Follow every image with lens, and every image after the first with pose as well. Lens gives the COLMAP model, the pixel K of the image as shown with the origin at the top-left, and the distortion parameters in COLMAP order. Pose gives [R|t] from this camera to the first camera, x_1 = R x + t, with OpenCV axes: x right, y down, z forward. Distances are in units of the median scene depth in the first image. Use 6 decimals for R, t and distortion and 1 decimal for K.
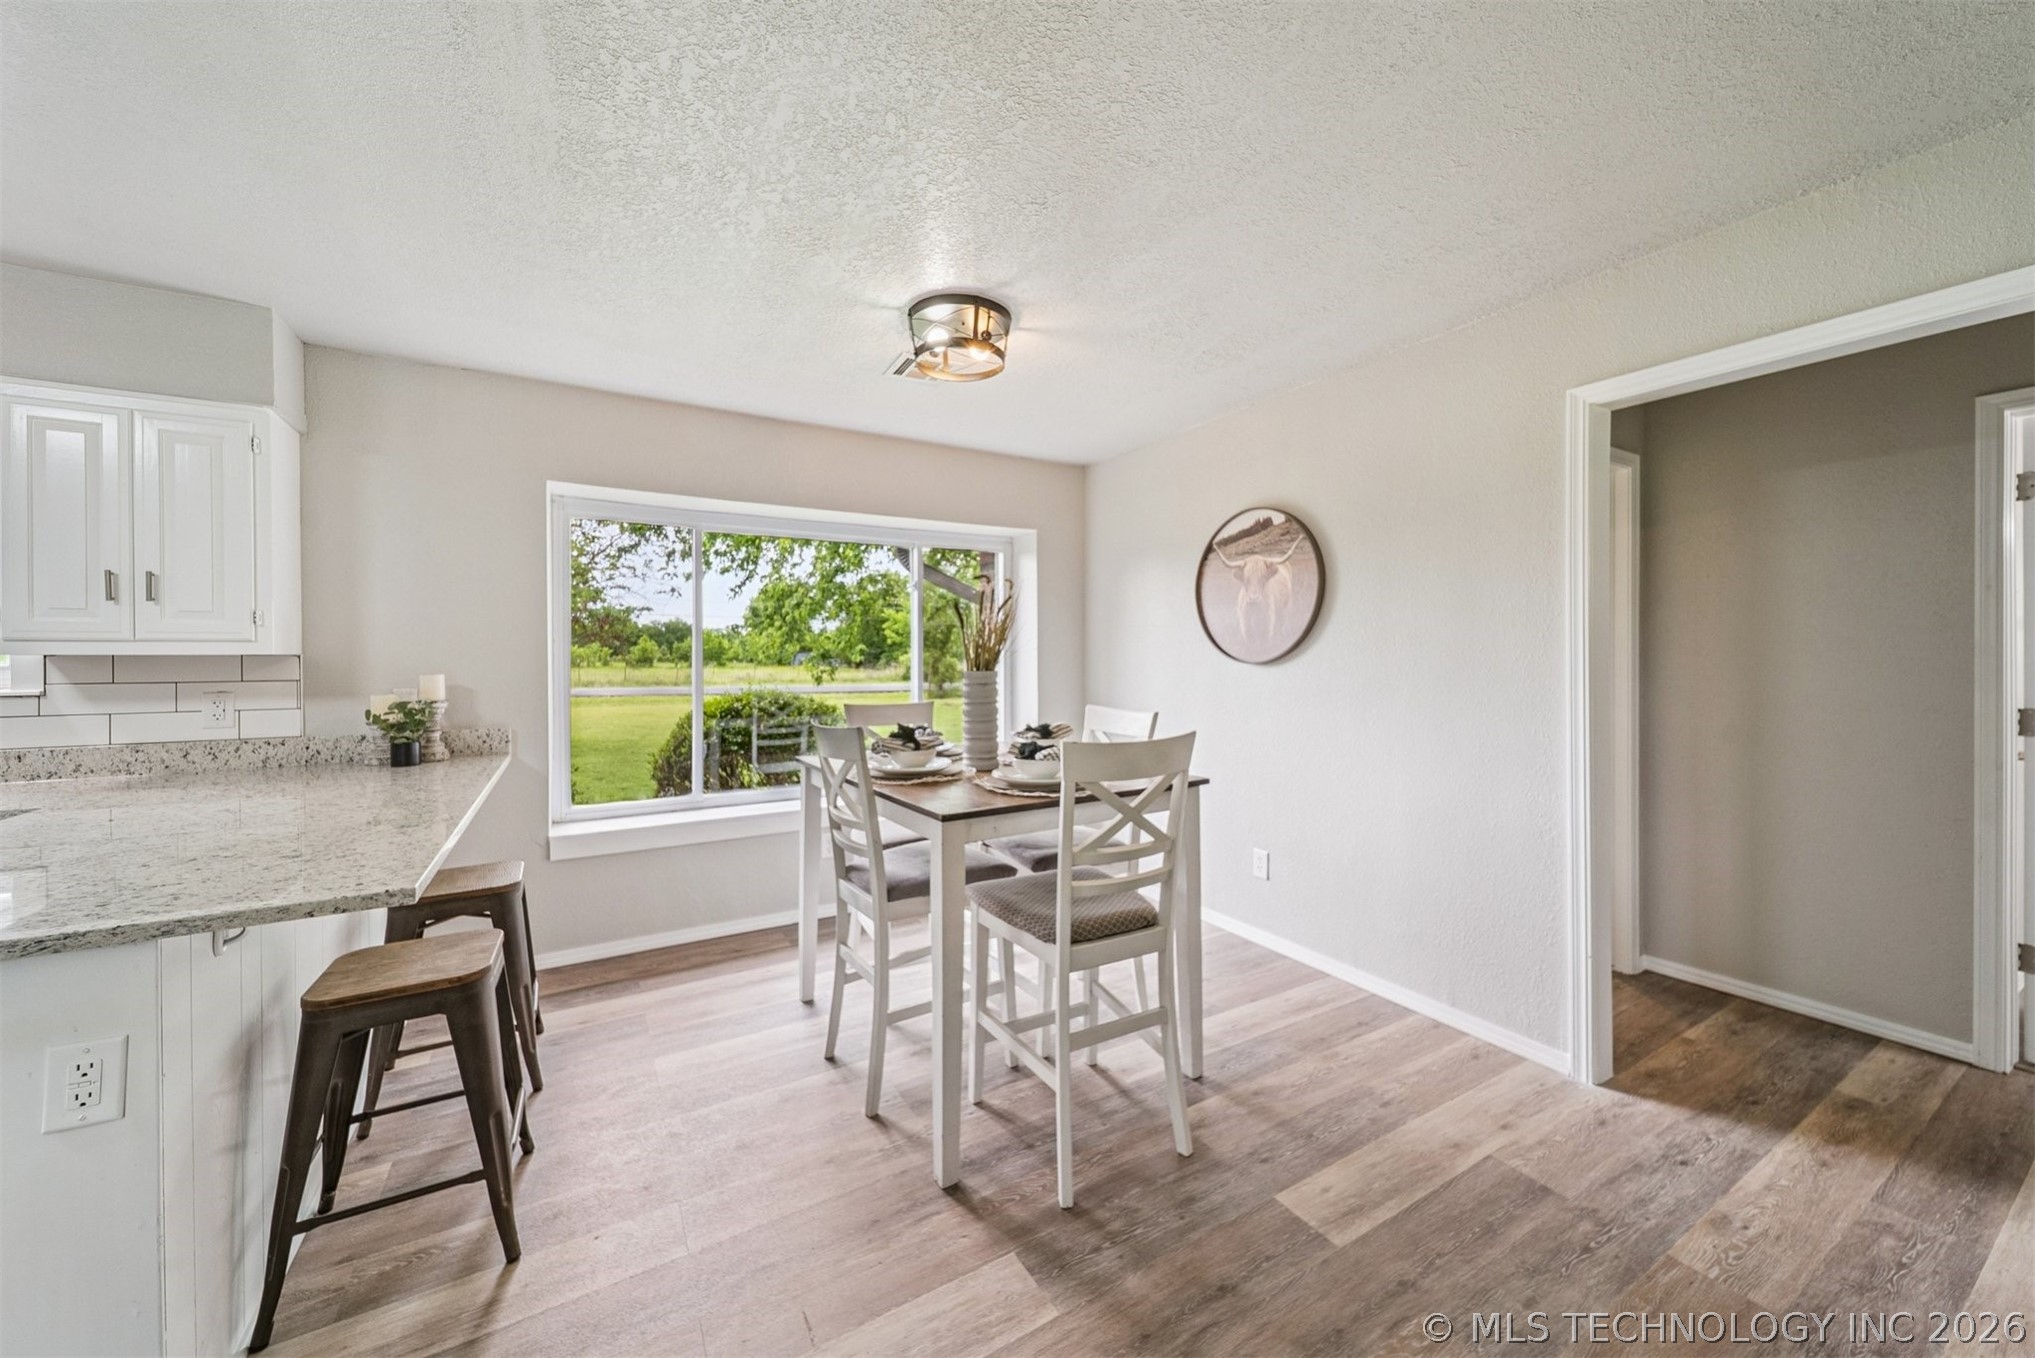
lens RADIAL K [[732.5, 0, 1010.8], [0, 732.5, 658.8], [0, 0, 1]] dist [0.013989, -0.003809]
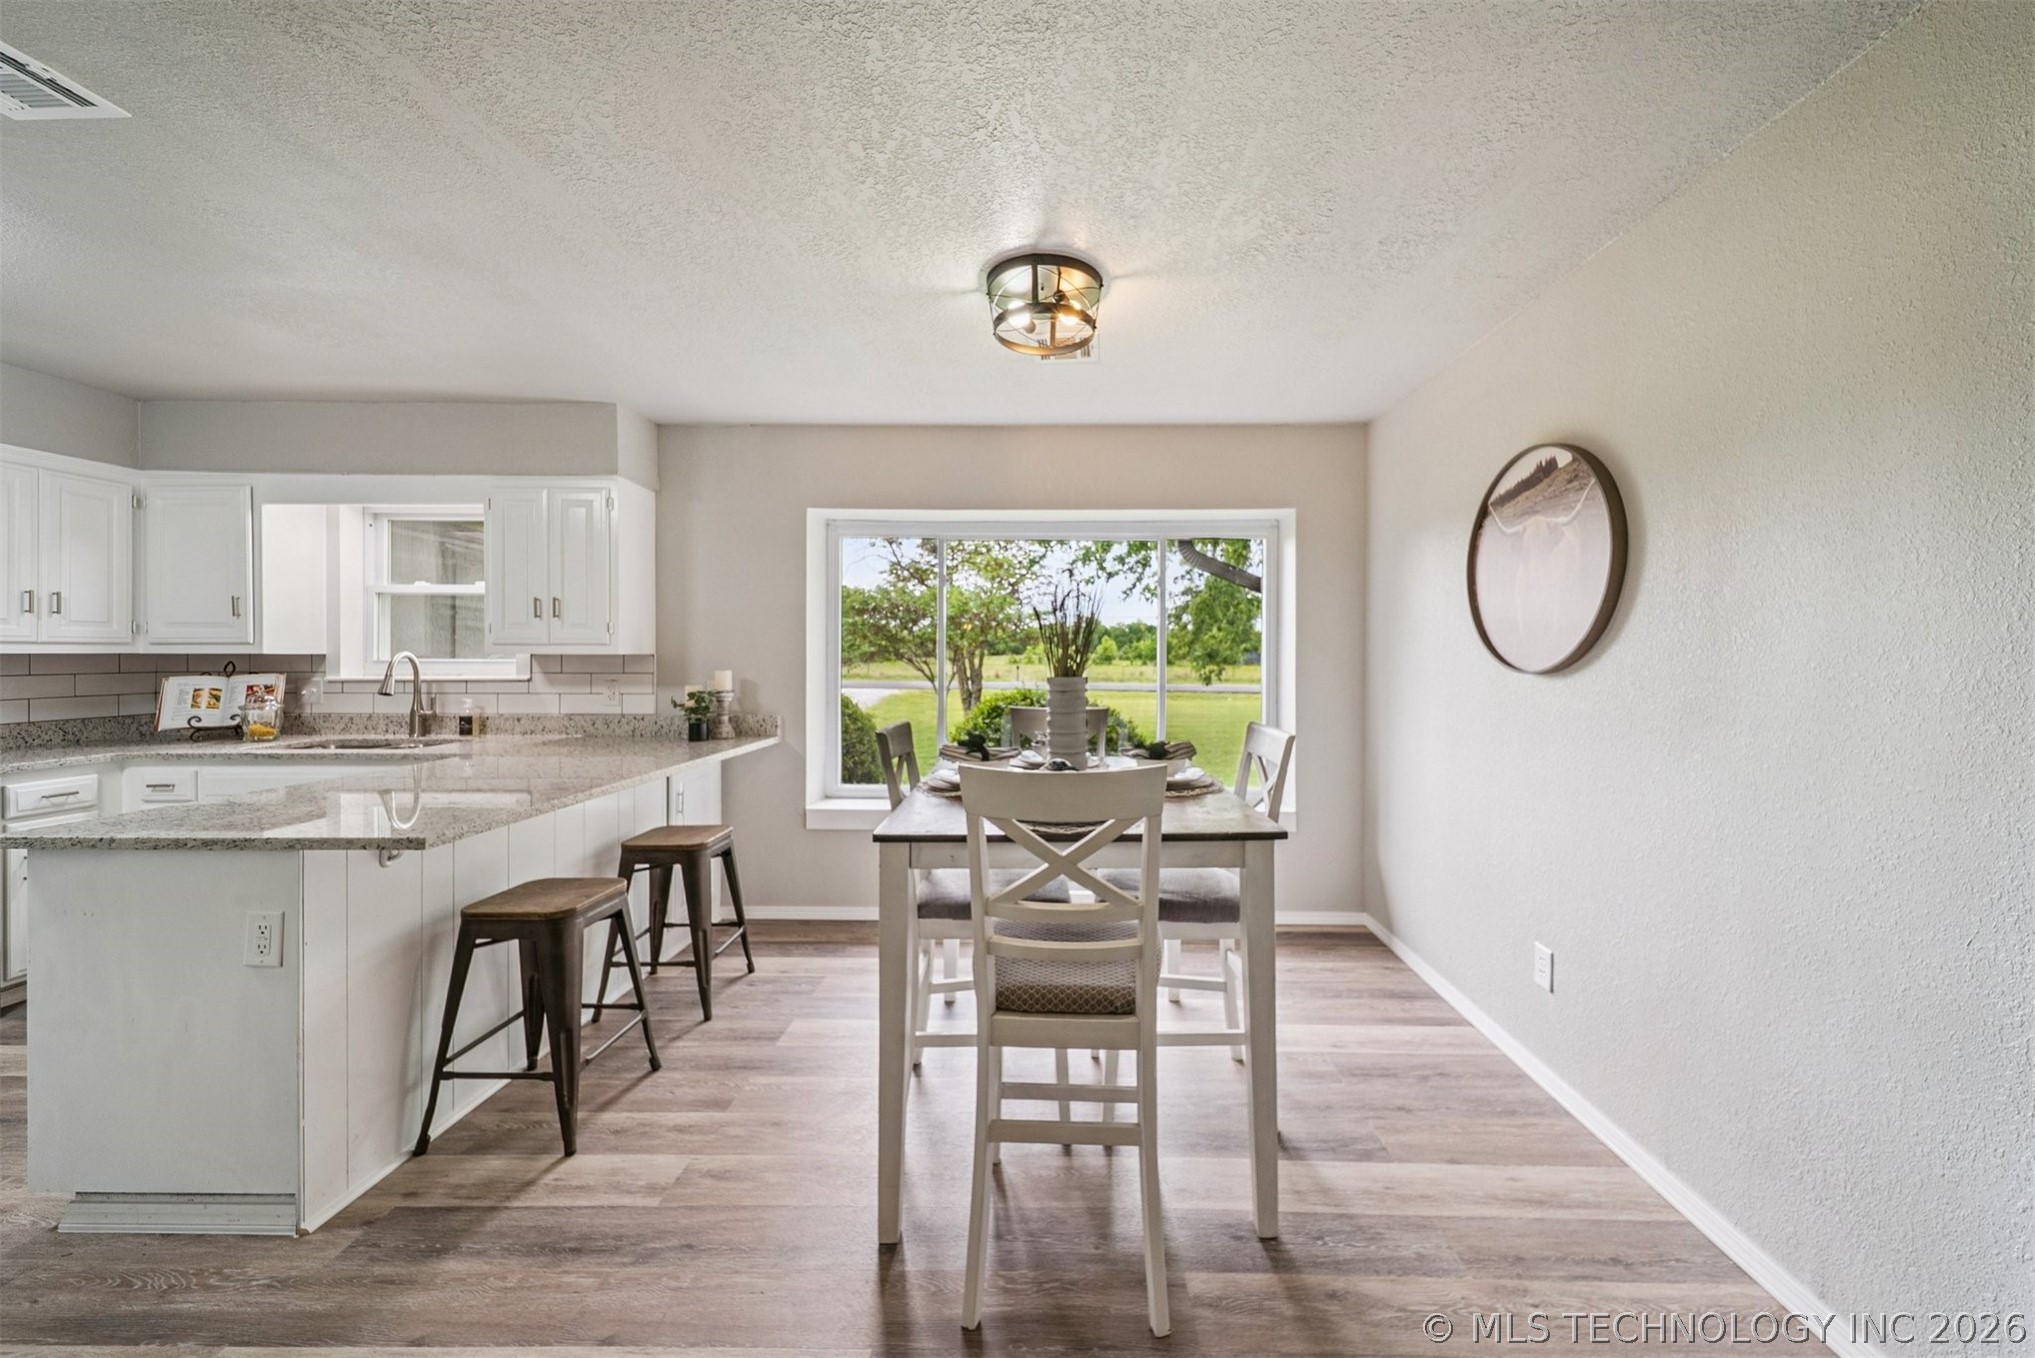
lens RADIAL K [[732.5, 0, 1055.9], [0, 732.5, 660.7], [0, 0, 1]] dist [0.013989, -0.003809]
pose [[0.857506, 0.009701, -0.514383, 0.357551], [-0.007608, 0.999952, 0.006175, -0.007319], [0.514418, -0.001382, 0.857539, 0.209639]]
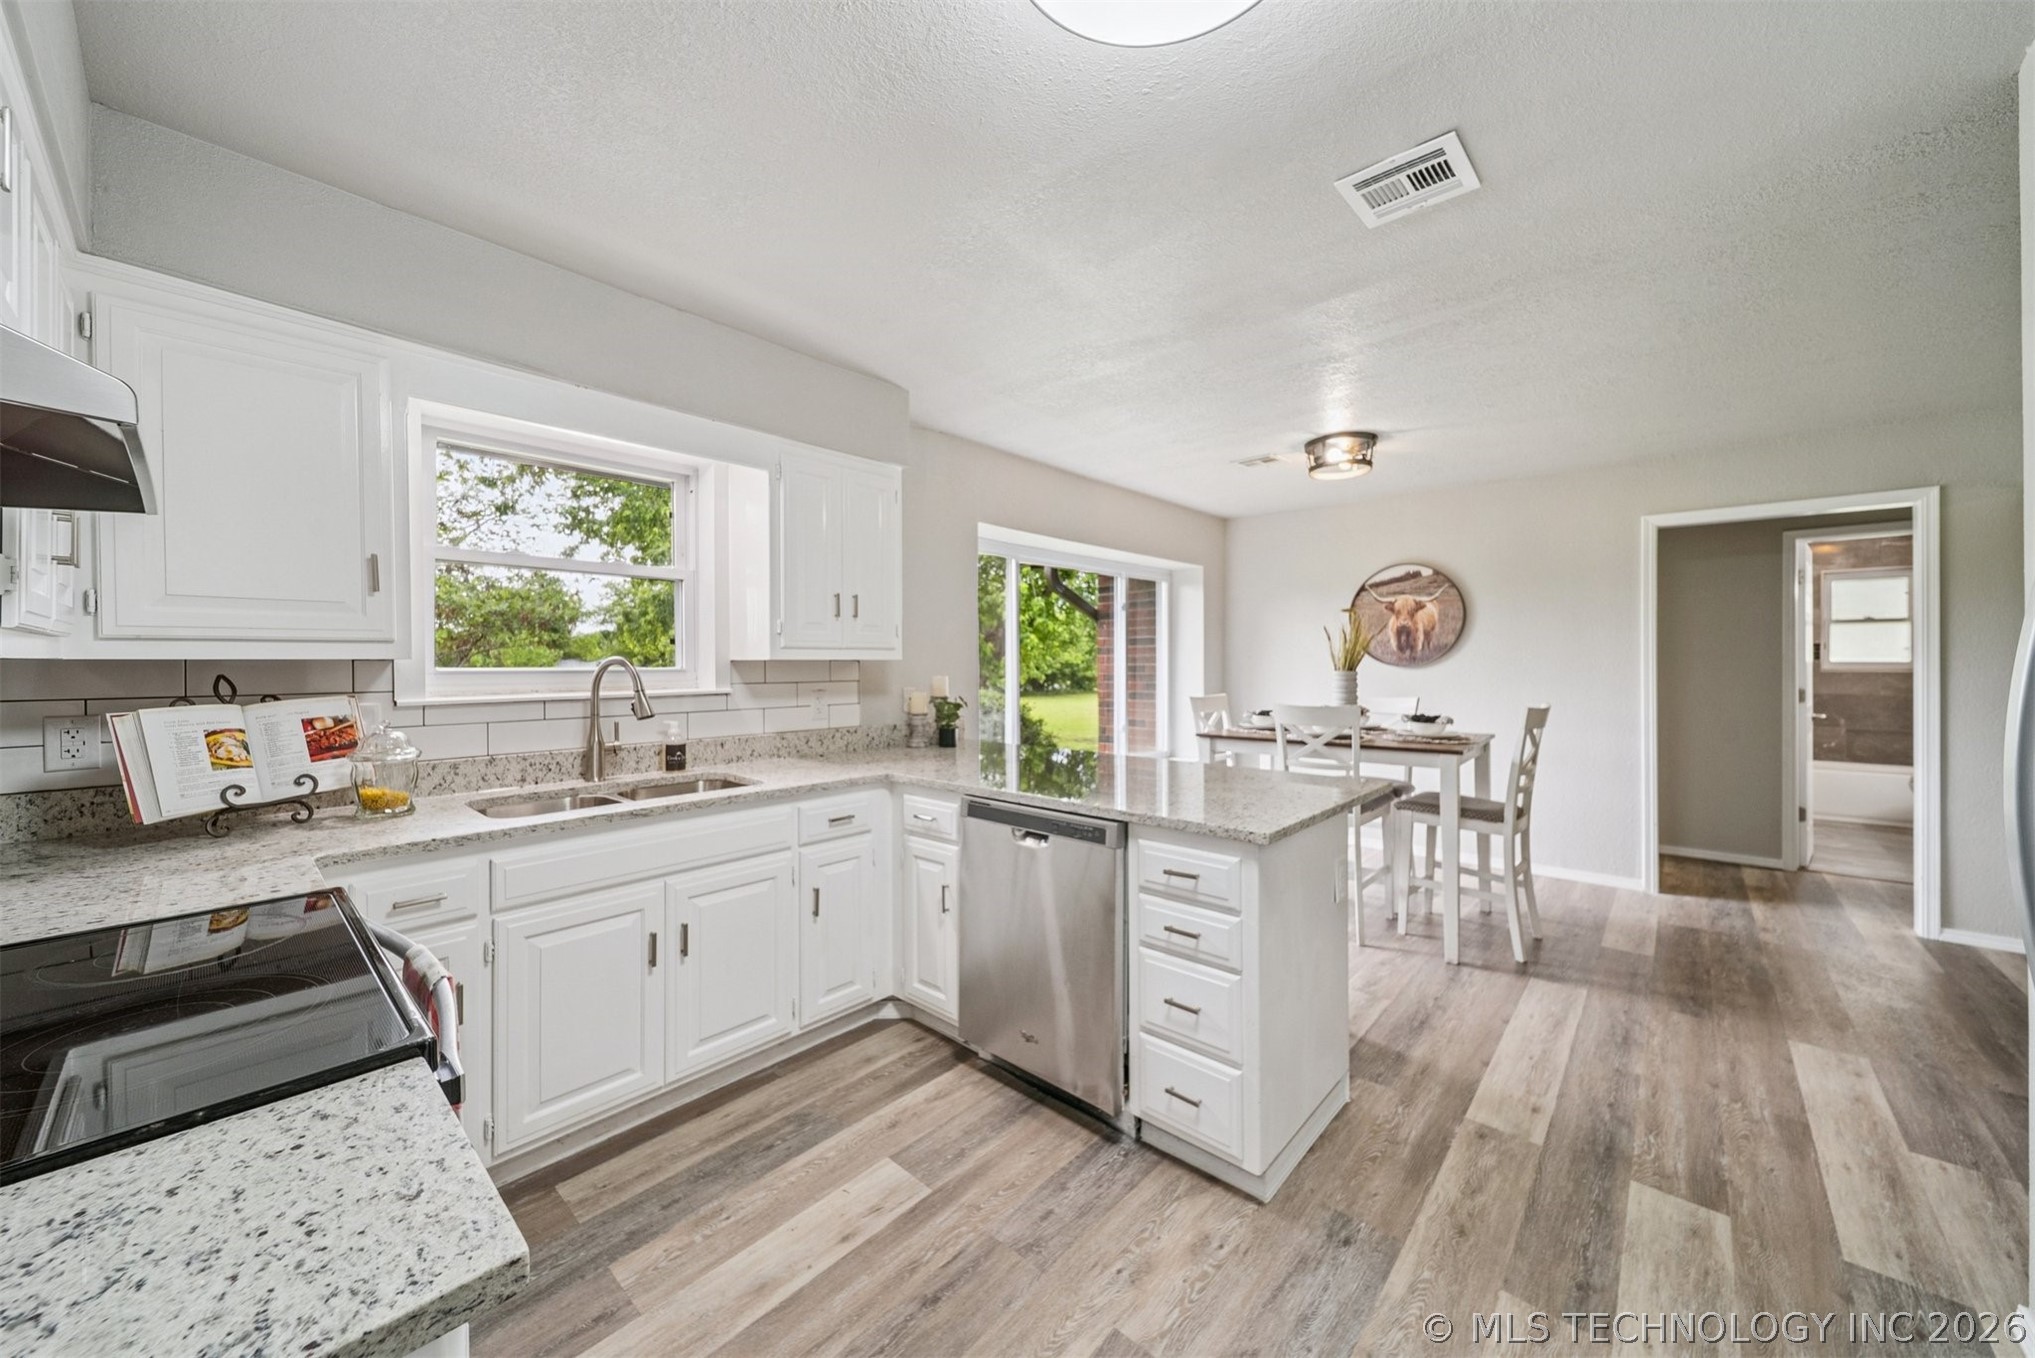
lens RADIAL K [[732.5, 0, 1013.2], [0, 732.5, 664.7], [0, 0, 1]] dist [0.013989, -0.003809]
pose [[0.954605, 0.001313, 0.297873, -1.035068], [-0.001214, 0.999999, -0.000515, 0.003286], [-0.297874, 0.000130, 0.954605, -0.230416]]
